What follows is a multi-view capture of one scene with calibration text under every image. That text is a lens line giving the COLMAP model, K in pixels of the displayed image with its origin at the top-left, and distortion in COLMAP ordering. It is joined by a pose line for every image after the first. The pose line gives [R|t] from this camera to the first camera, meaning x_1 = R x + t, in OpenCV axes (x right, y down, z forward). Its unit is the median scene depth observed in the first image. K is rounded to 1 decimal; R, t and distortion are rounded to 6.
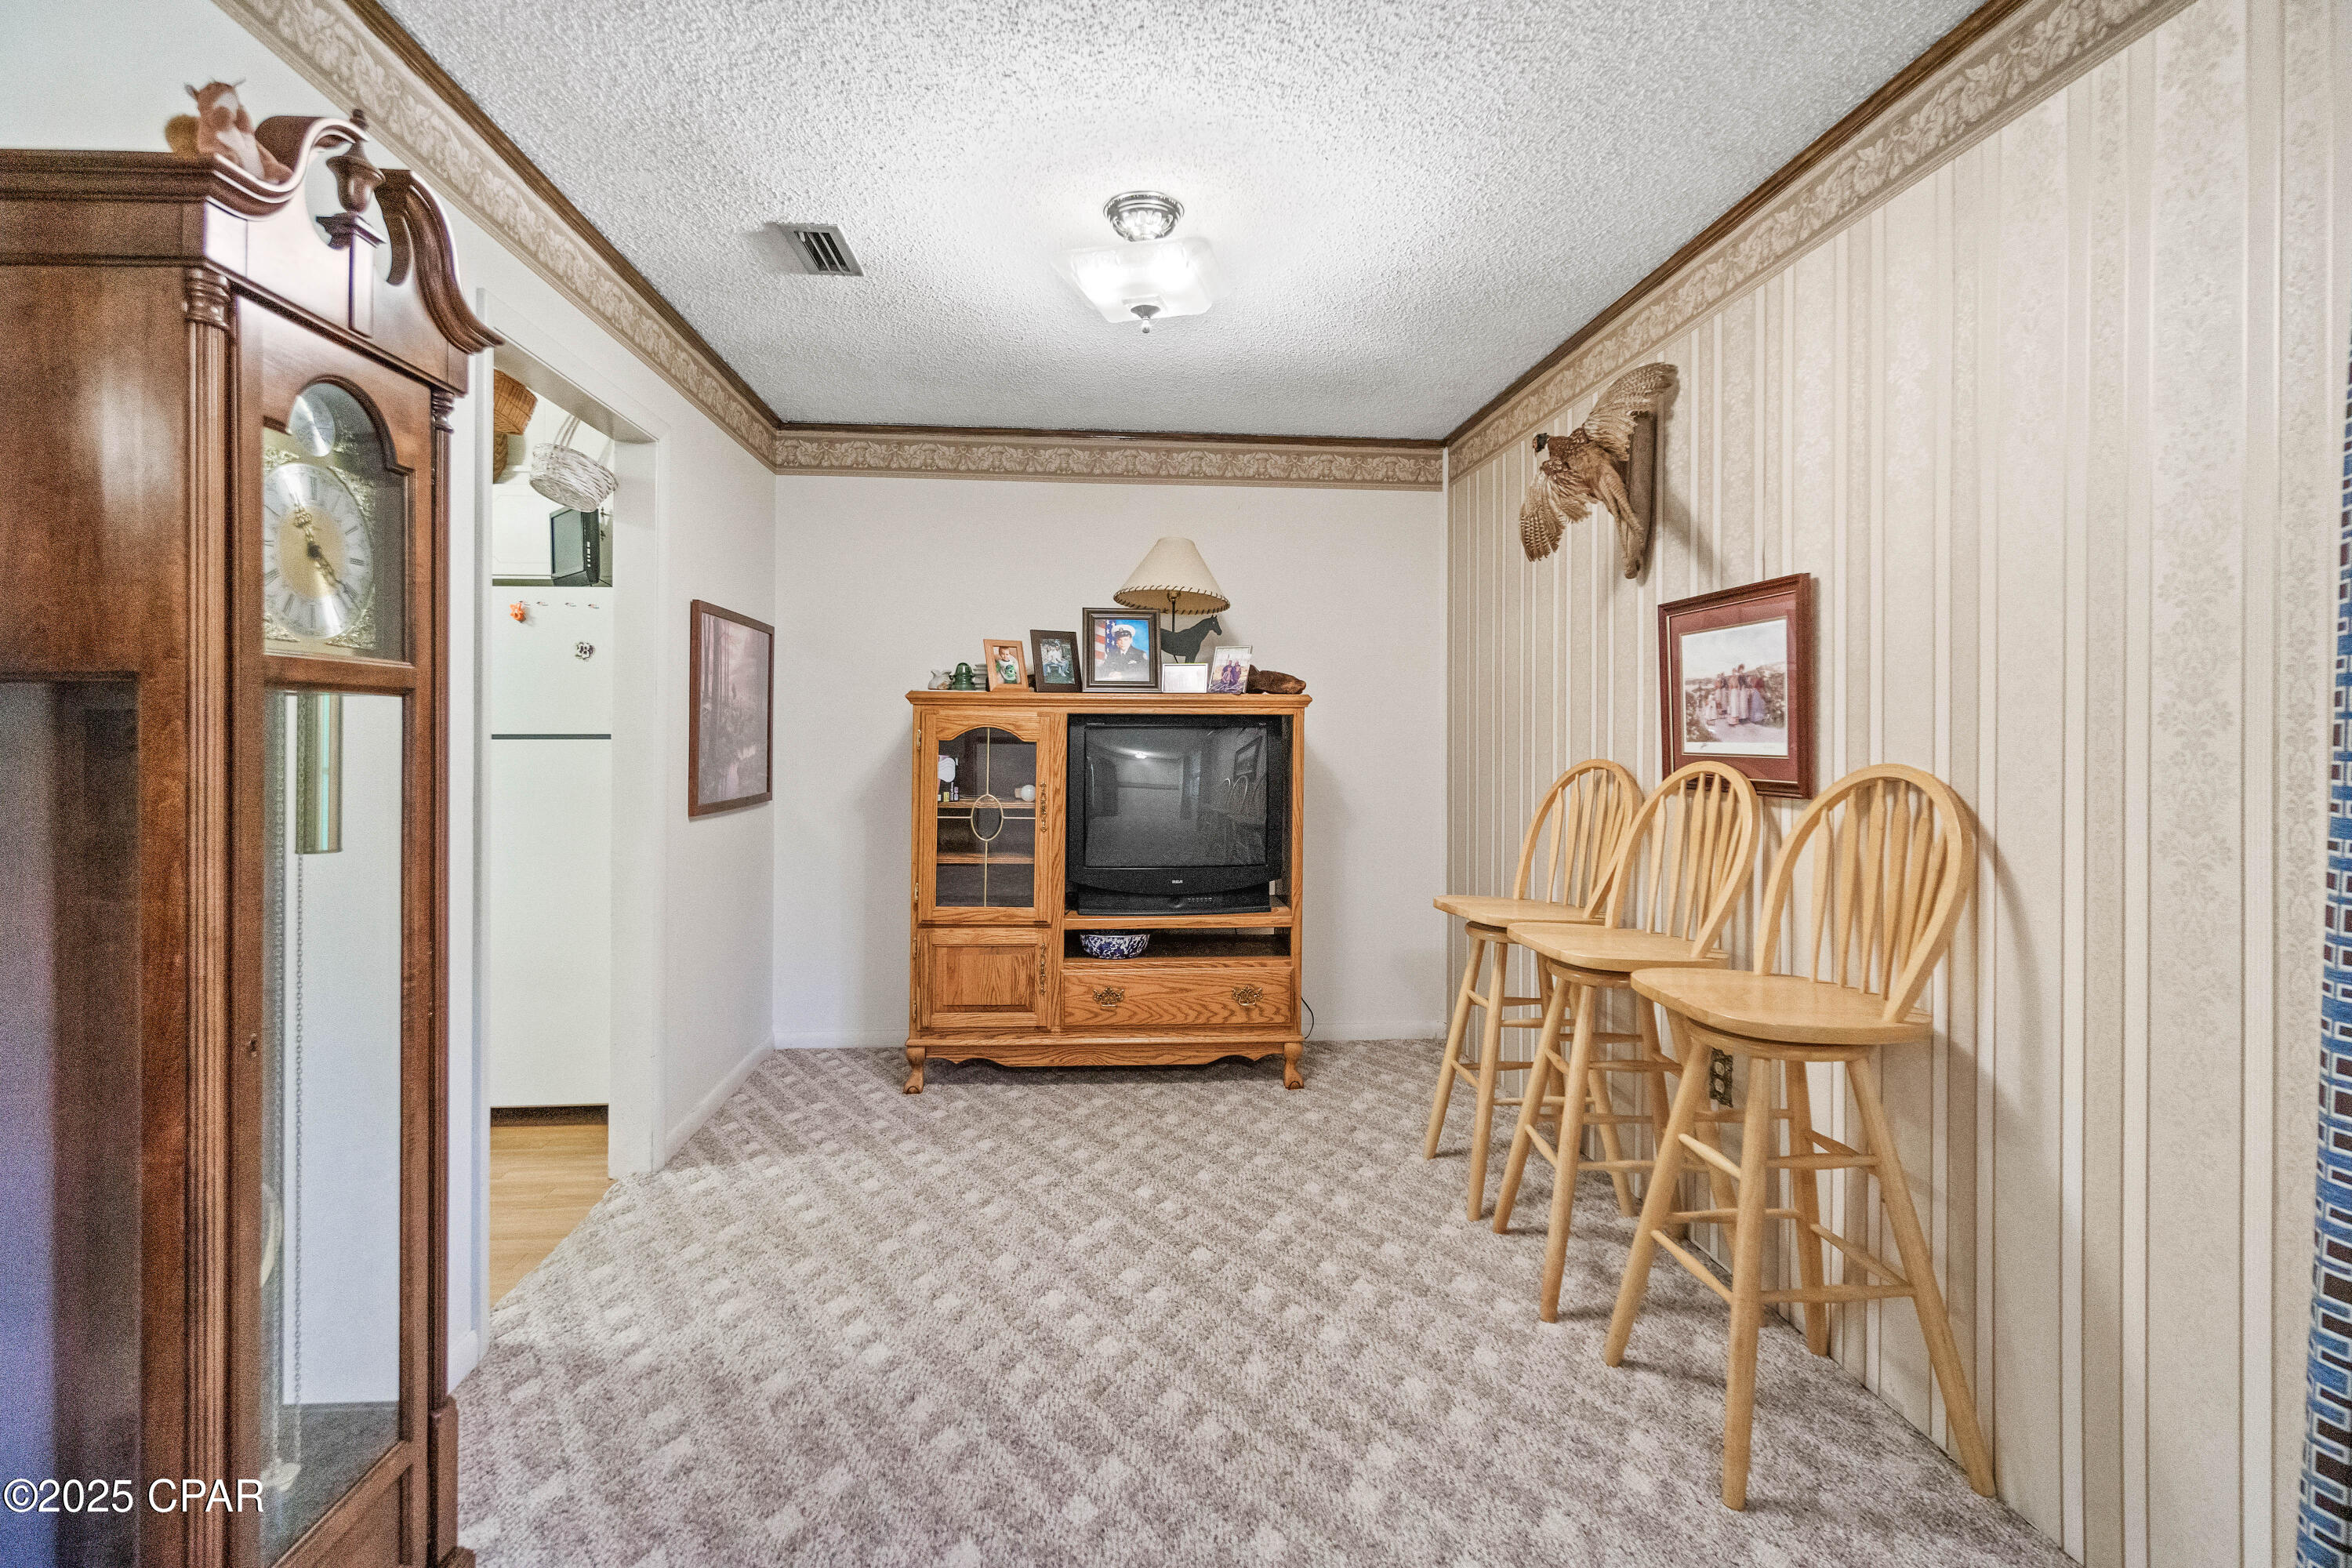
lens RADIAL K [[1094.0, 0, 1174.6], [0, 1094.0, 731.7], [0, 0, 1]] dist [-0.003322, -0.000745]
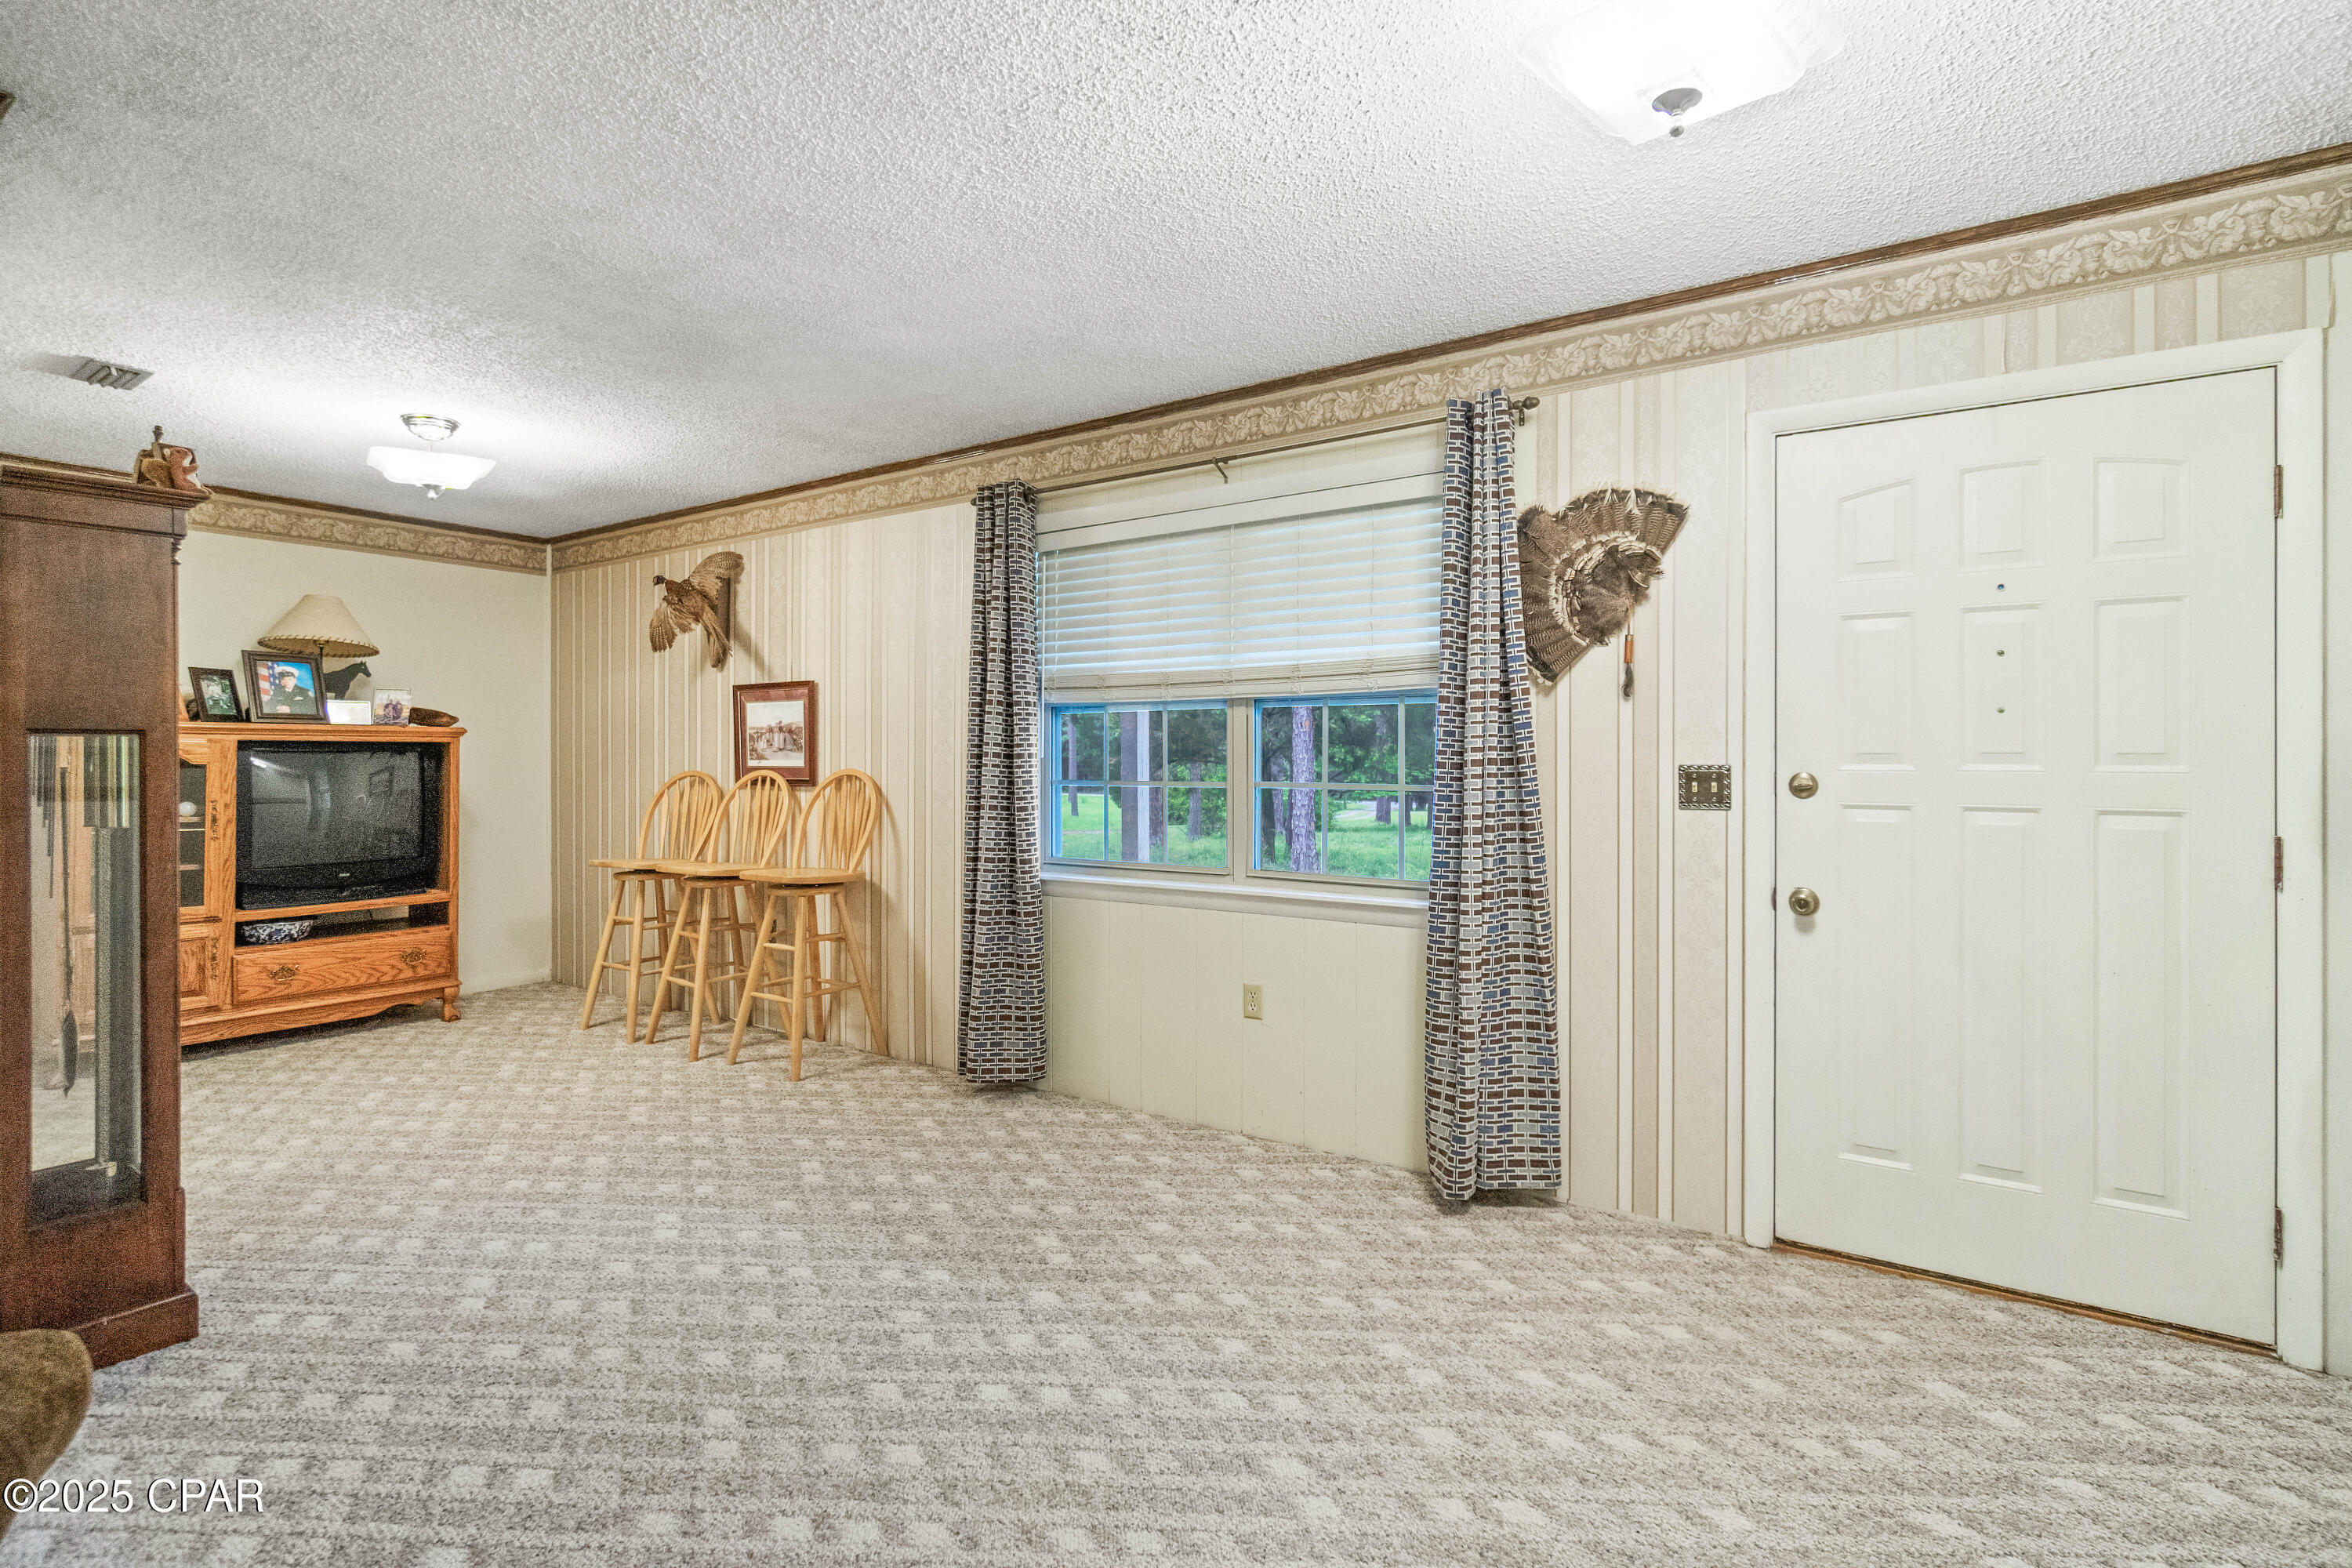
lens RADIAL K [[1020.6, 0, 1177.3], [0, 1020.6, 757.2], [0, 0, 1]] dist [-0.002777, -0.000571]
pose [[0.607114, -0.003752, 0.794606, -0.434628], [0.000652, 0.999991, 0.004224, -0.002475], [-0.794614, -0.002046, 0.607111, -0.587687]]
